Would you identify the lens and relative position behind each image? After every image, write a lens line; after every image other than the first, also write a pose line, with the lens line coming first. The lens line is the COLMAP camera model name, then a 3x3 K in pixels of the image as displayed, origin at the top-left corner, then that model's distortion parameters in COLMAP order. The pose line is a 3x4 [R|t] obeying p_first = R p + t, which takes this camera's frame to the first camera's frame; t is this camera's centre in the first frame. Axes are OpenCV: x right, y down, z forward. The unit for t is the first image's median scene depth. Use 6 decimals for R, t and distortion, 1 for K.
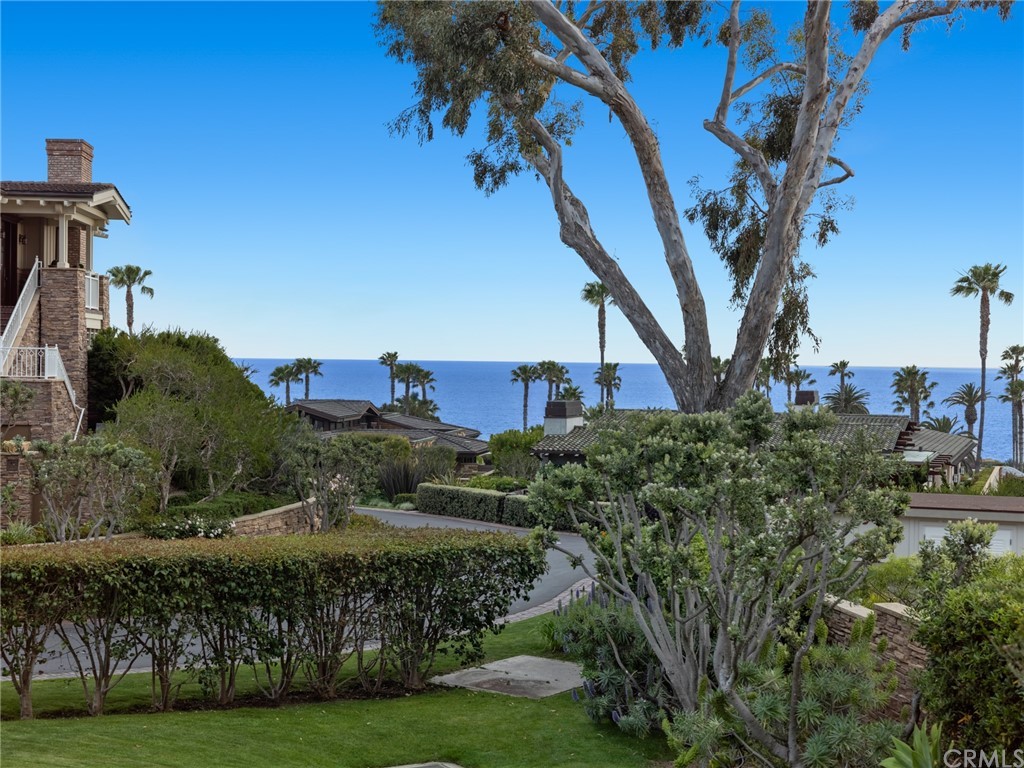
lens RADIAL K [[1559.6, 0, 512.0], [0, 1559.6, 384.0], [0, 0, 1]] dist [-0.012496, 0.023599]
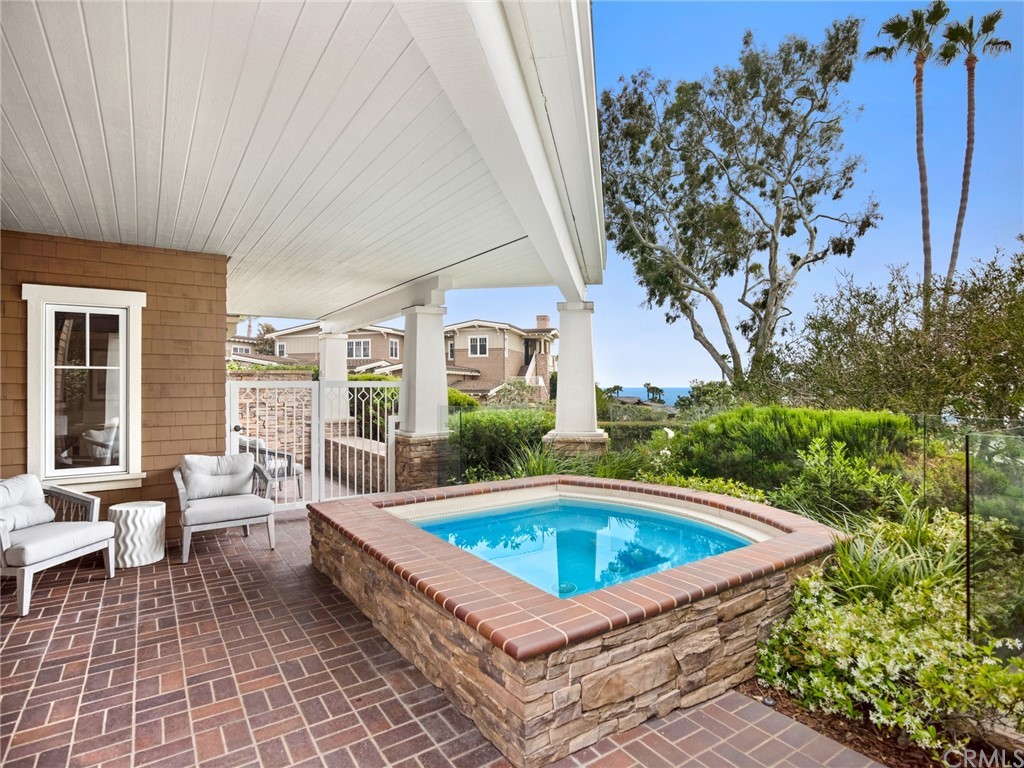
lens RADIAL K [[550.7, 0, 512.0], [0, 550.7, 384.0], [0, 0, 1]] dist [-0.013205, 0.002476]
pose [[0.948650, -0.018853, -0.315765, 0.030608], [0.011654, 0.999628, -0.024671, 0.024717], [0.316113, 0.019725, 0.948516, -0.186399]]
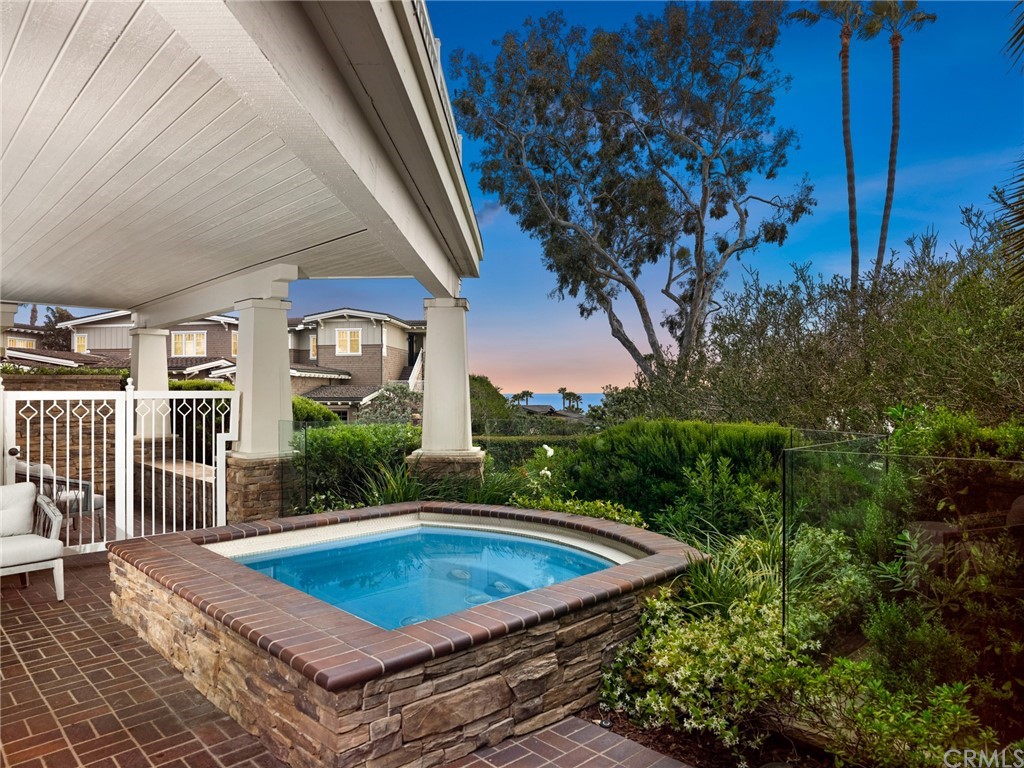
lens RADIAL K [[693.9, 0, 512.0], [0, 693.9, 384.0], [0, 0, 1]] dist [-0.081098, 0.079206]
pose [[0.987919, -0.019679, -0.153715, 0.040730], [0.015317, 0.999447, -0.029506, 0.023645], [0.154211, 0.026795, 0.987675, -0.196135]]
